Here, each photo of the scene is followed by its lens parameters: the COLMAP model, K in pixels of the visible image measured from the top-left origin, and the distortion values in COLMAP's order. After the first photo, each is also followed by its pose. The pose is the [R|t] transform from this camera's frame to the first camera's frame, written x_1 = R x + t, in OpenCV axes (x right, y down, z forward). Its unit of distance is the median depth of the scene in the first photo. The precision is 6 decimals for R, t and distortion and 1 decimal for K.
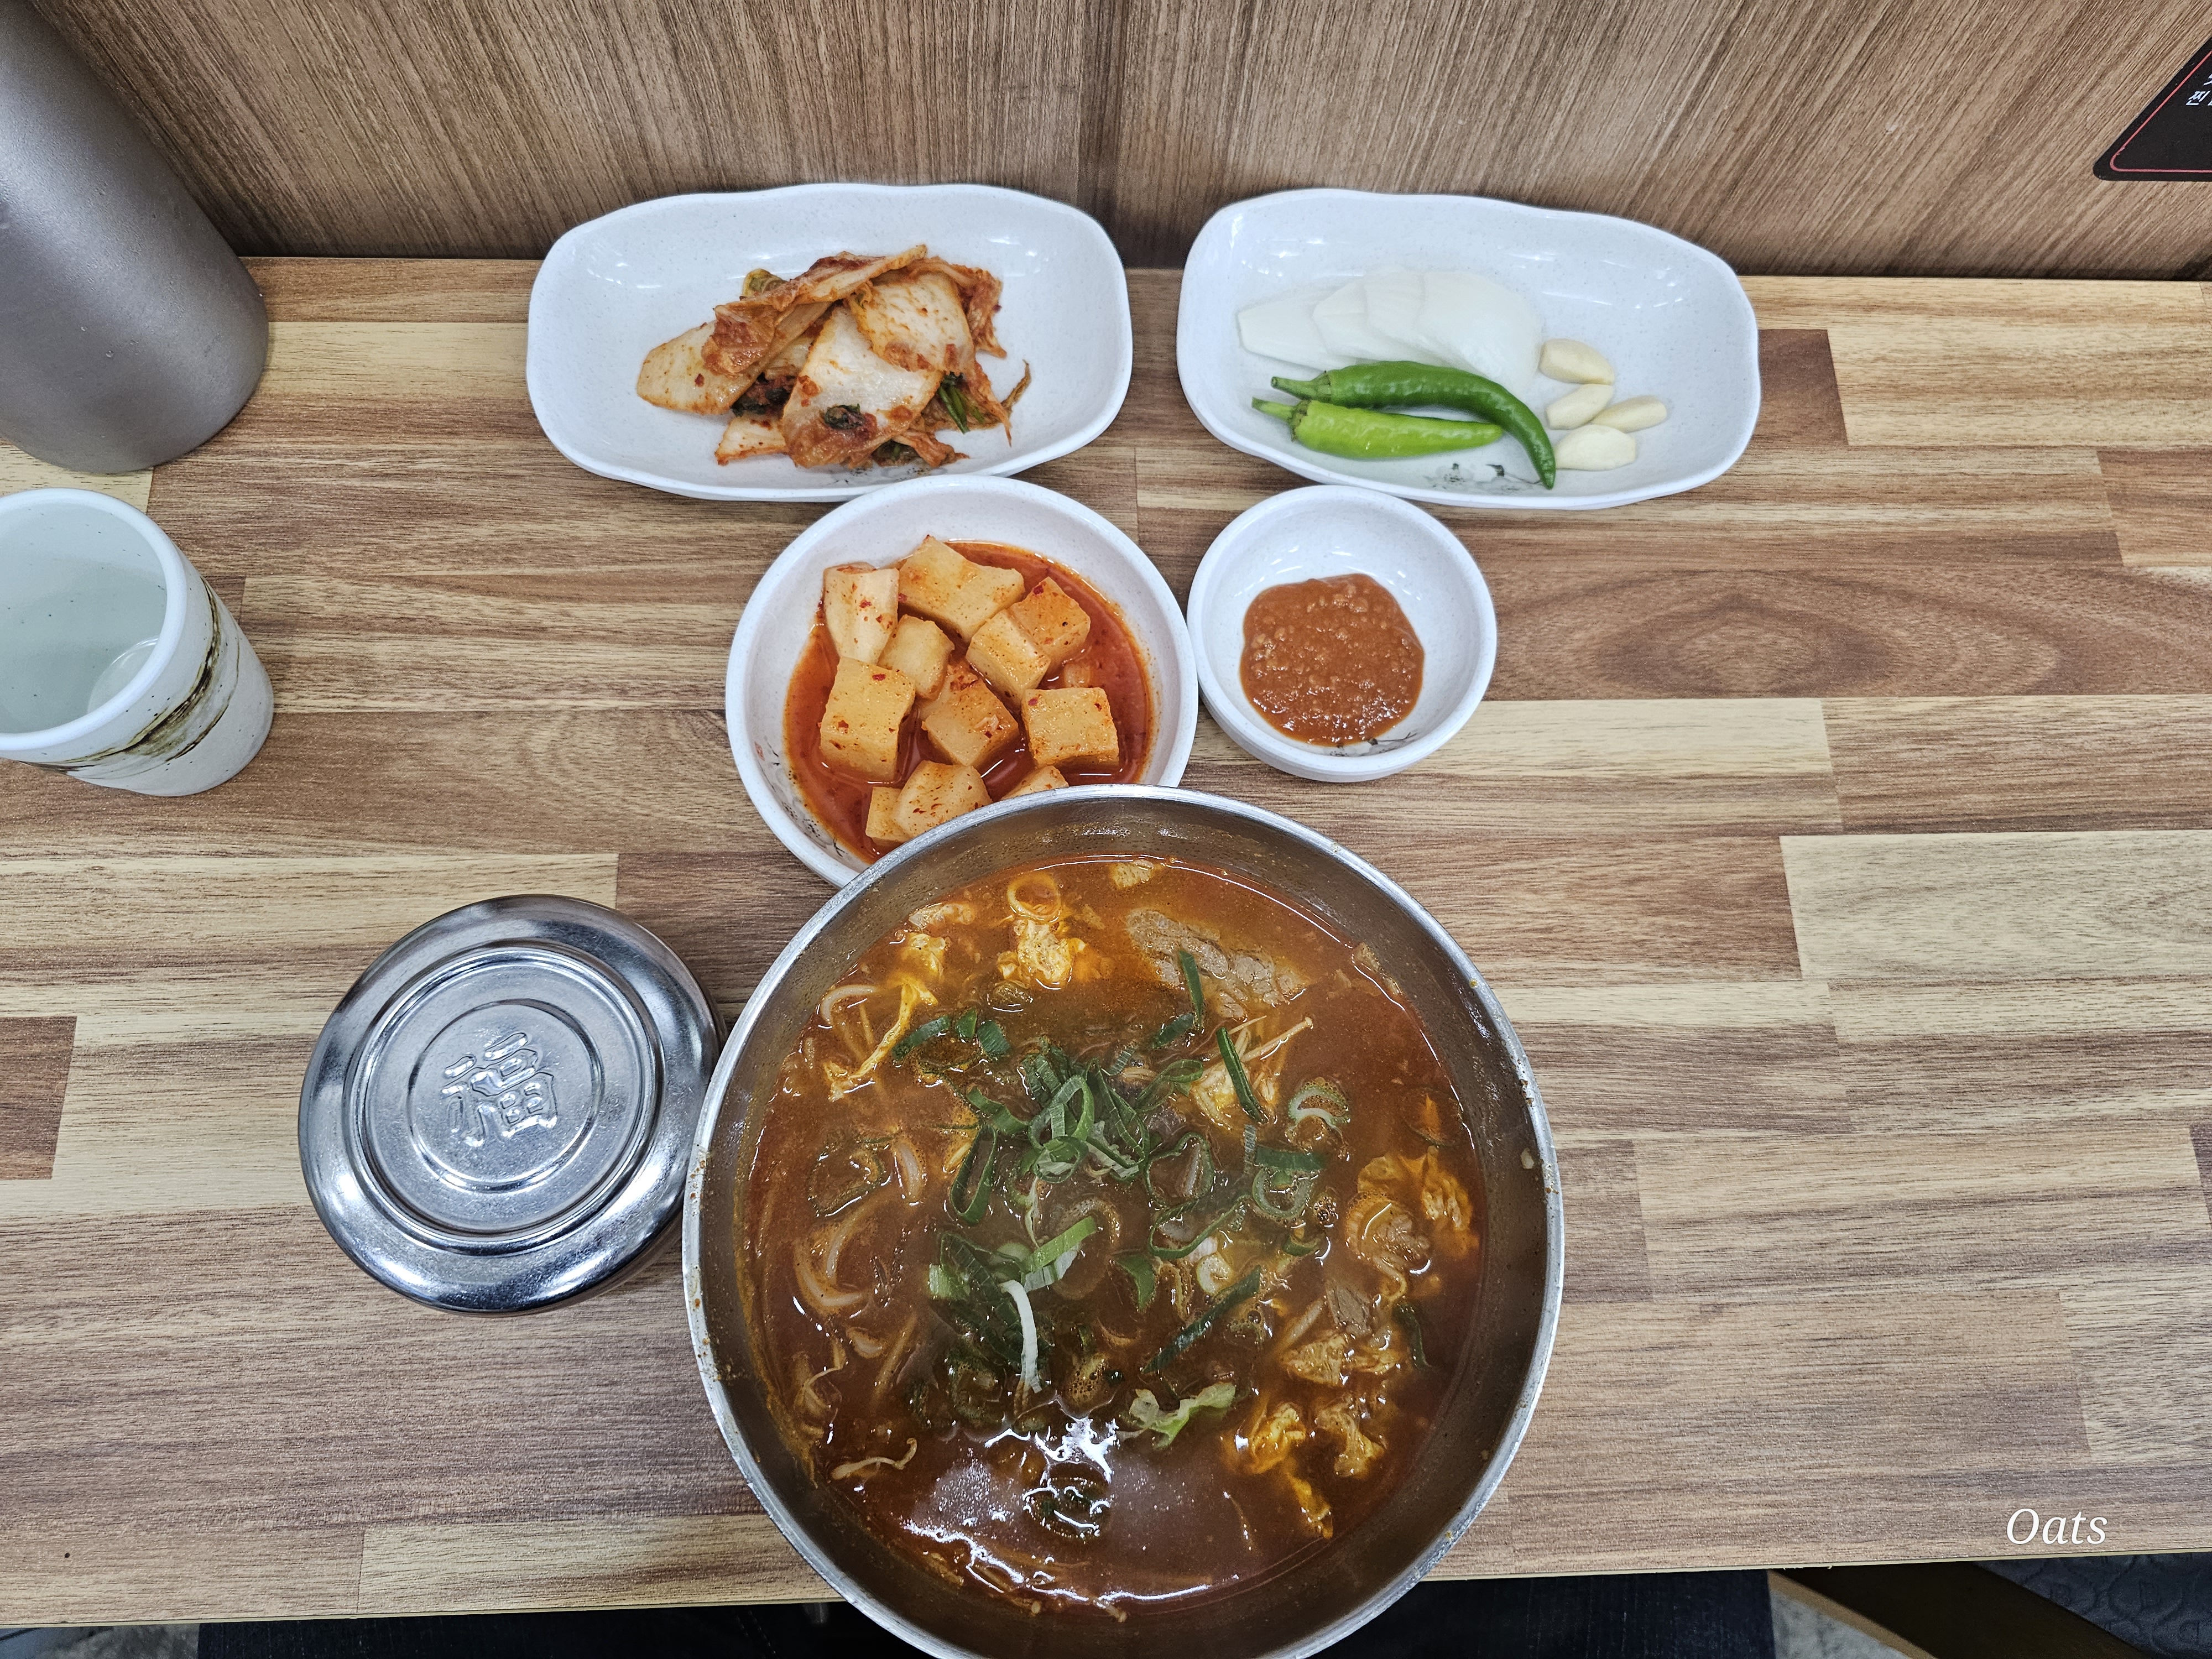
lens RADIAL K [[1510.7, 0, 1108.0], [0, 1510.7, 815.0], [0, 0, 1]] dist [0.034991, -0.034440]
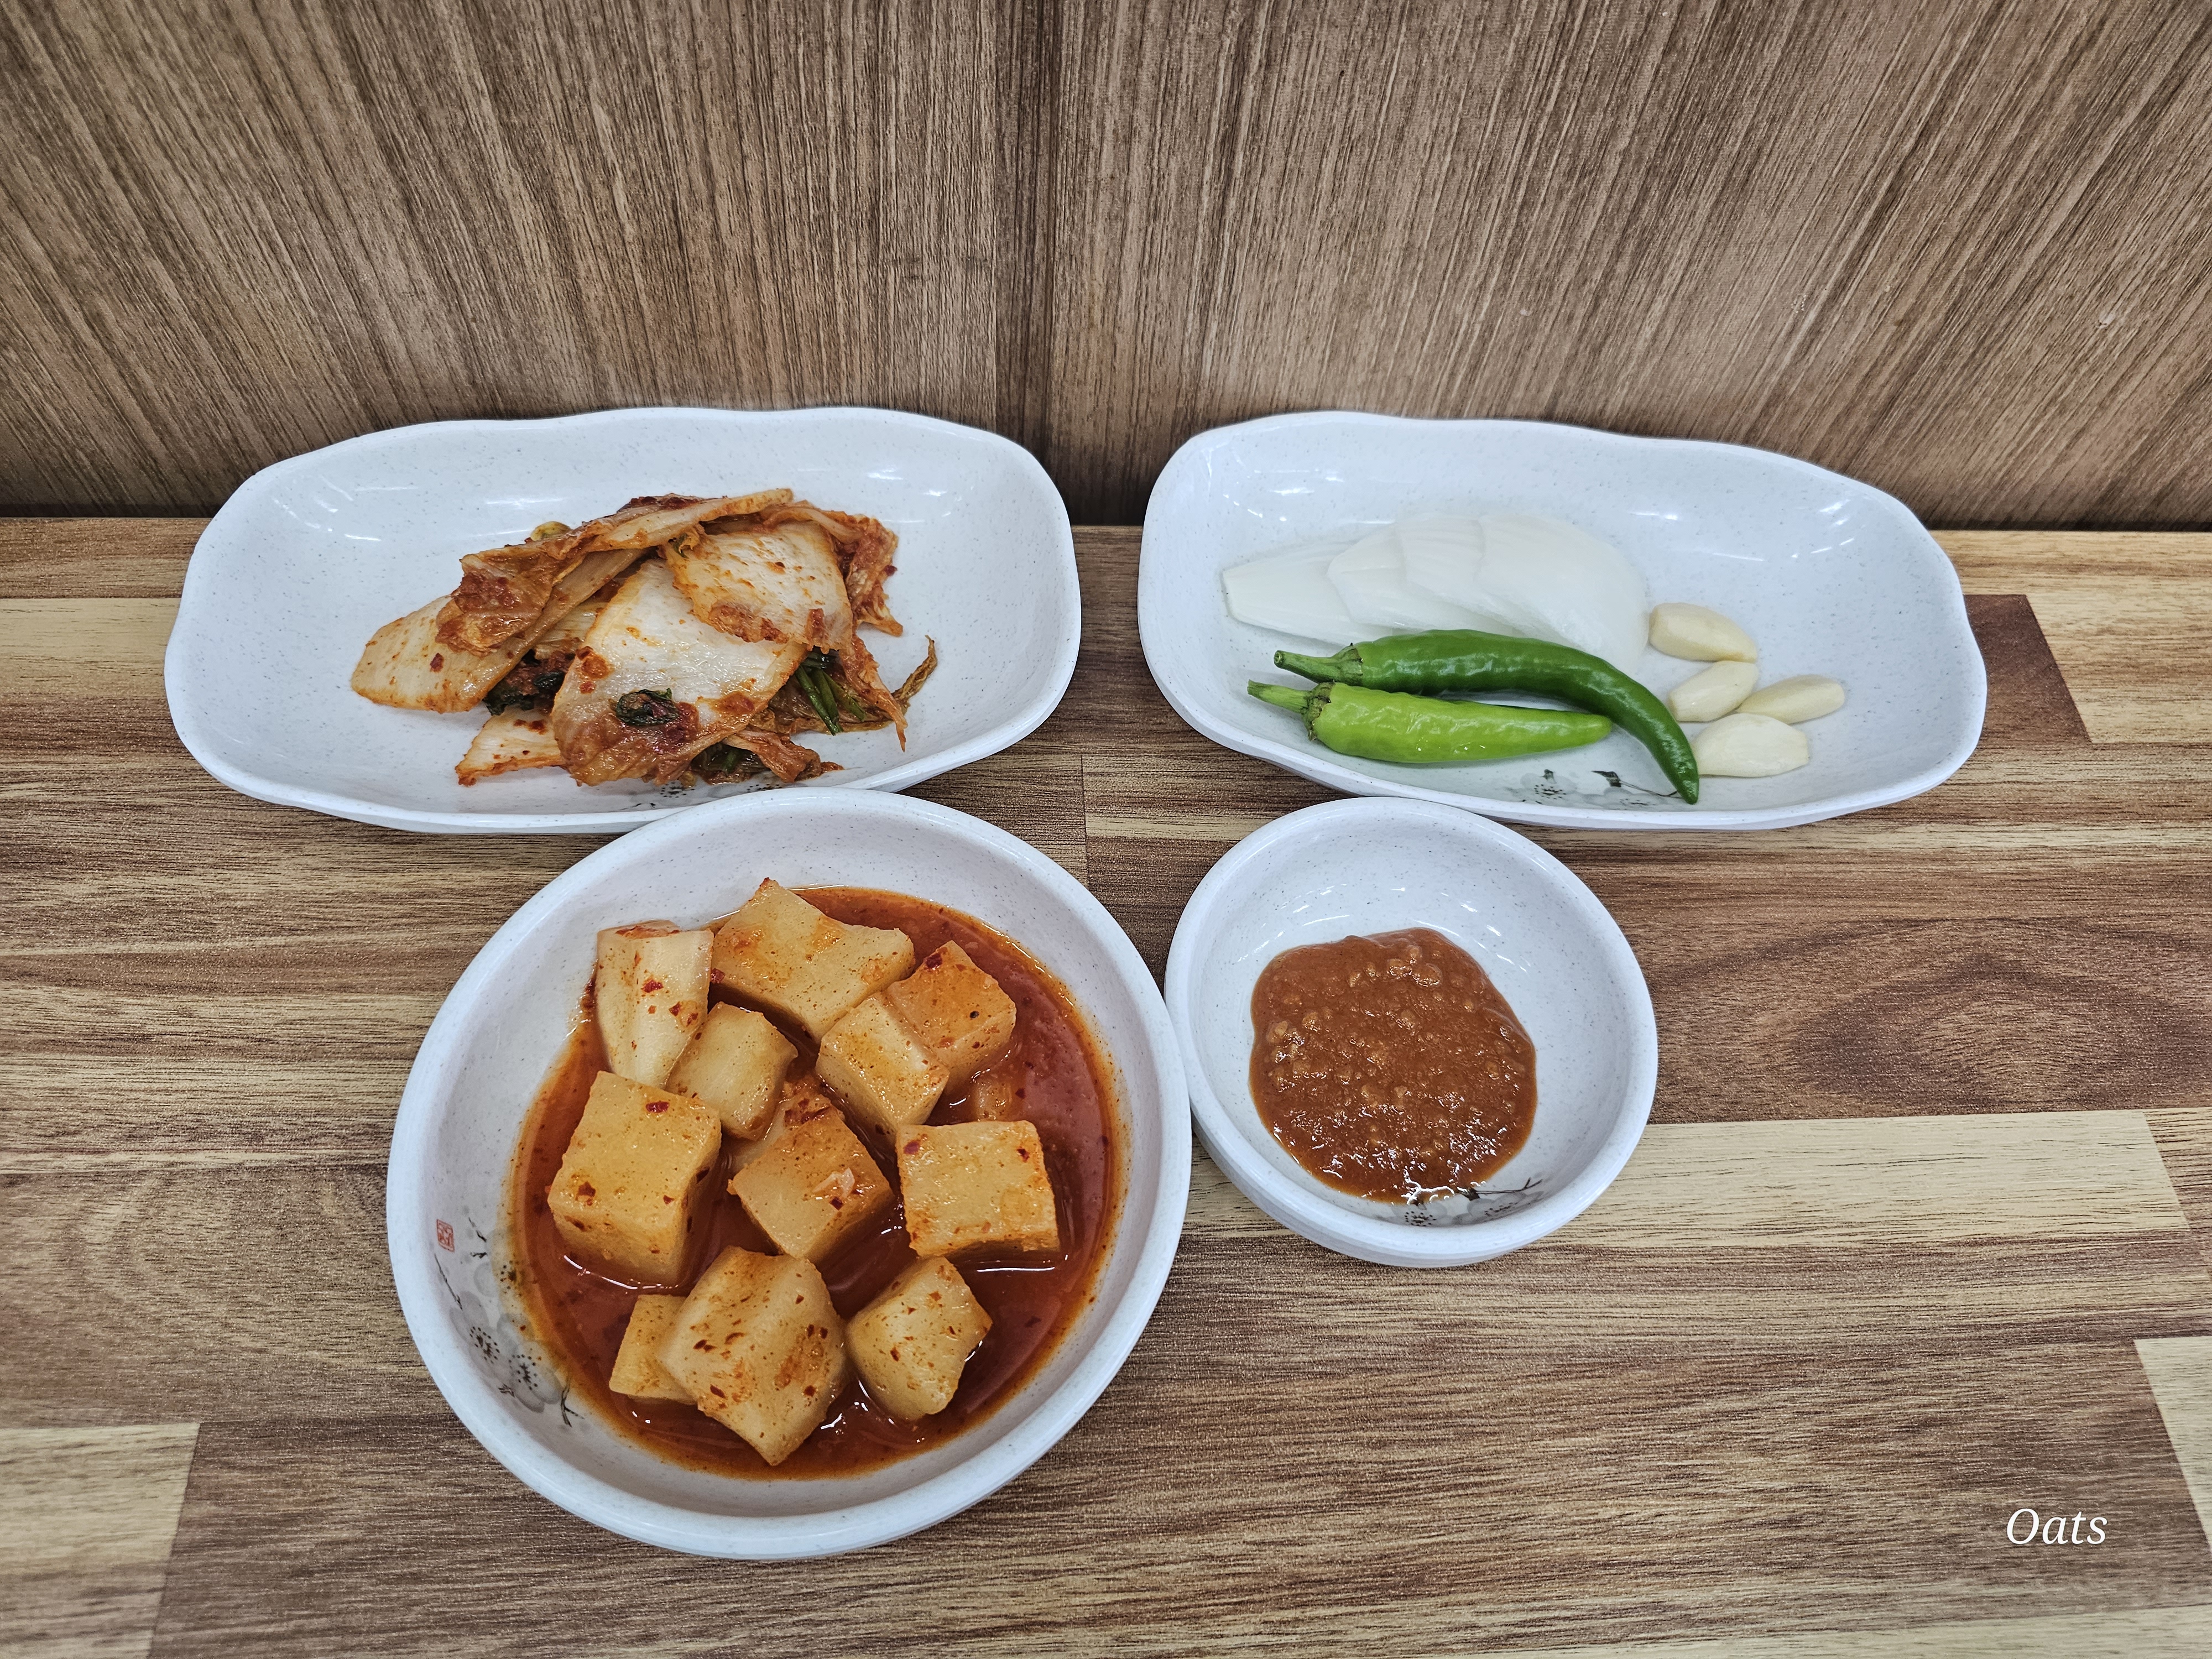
lens RADIAL K [[1510.7, 0, 1108.7], [0, 1510.7, 840.5], [0, 0, 1]] dist [0.034991, -0.034440]
pose [[0.999648, -0.014286, 0.022367, 0.015223], [0.019044, 0.973099, -0.229601, -0.049520], [-0.018485, 0.229946, 0.973028, 0.360760]]
